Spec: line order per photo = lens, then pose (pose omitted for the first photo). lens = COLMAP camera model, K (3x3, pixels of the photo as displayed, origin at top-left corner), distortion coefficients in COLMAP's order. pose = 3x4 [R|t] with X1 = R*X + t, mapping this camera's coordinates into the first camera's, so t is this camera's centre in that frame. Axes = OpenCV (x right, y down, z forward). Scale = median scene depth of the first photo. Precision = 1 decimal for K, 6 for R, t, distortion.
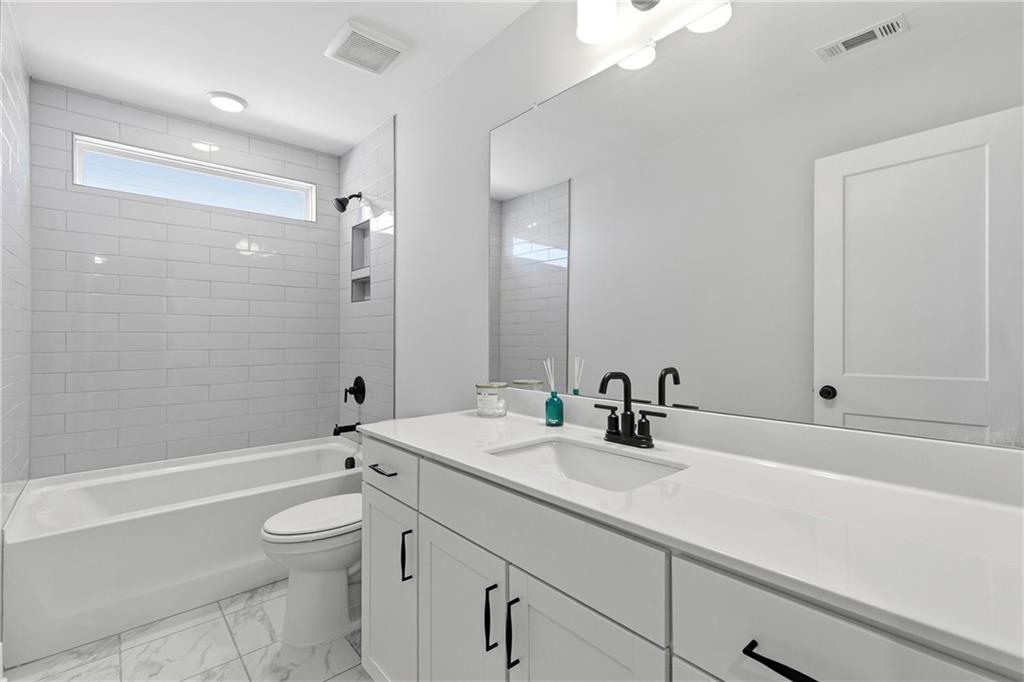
lens RADIAL K [[468.6, 0, 509.6], [0, 468.6, 337.5], [0, 0, 1]] dist [-0.000405, -0.000013]
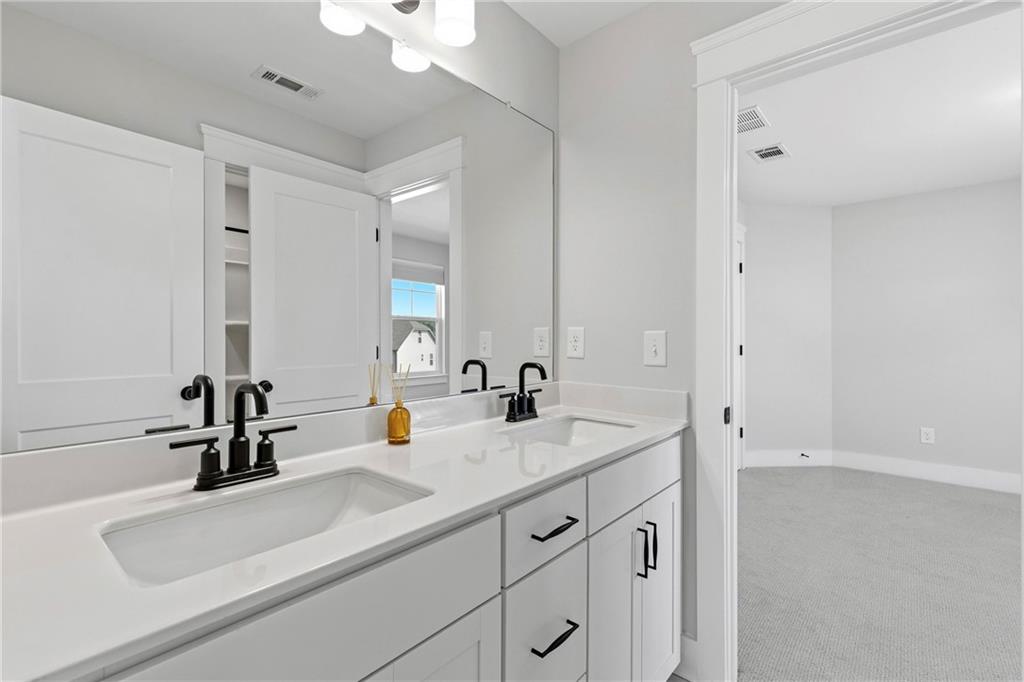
lens RADIAL K [[468.6, 0, 509.3], [0, 468.6, 341.7], [0, 0, 1]] dist [-0.000405, -0.000013]
pose [[-0.142808, 0.007491, 0.989722, -0.536623], [0.013046, 0.999899, -0.005686, 0.020415], [-0.989664, 0.012100, -0.142892, 0.710482]]
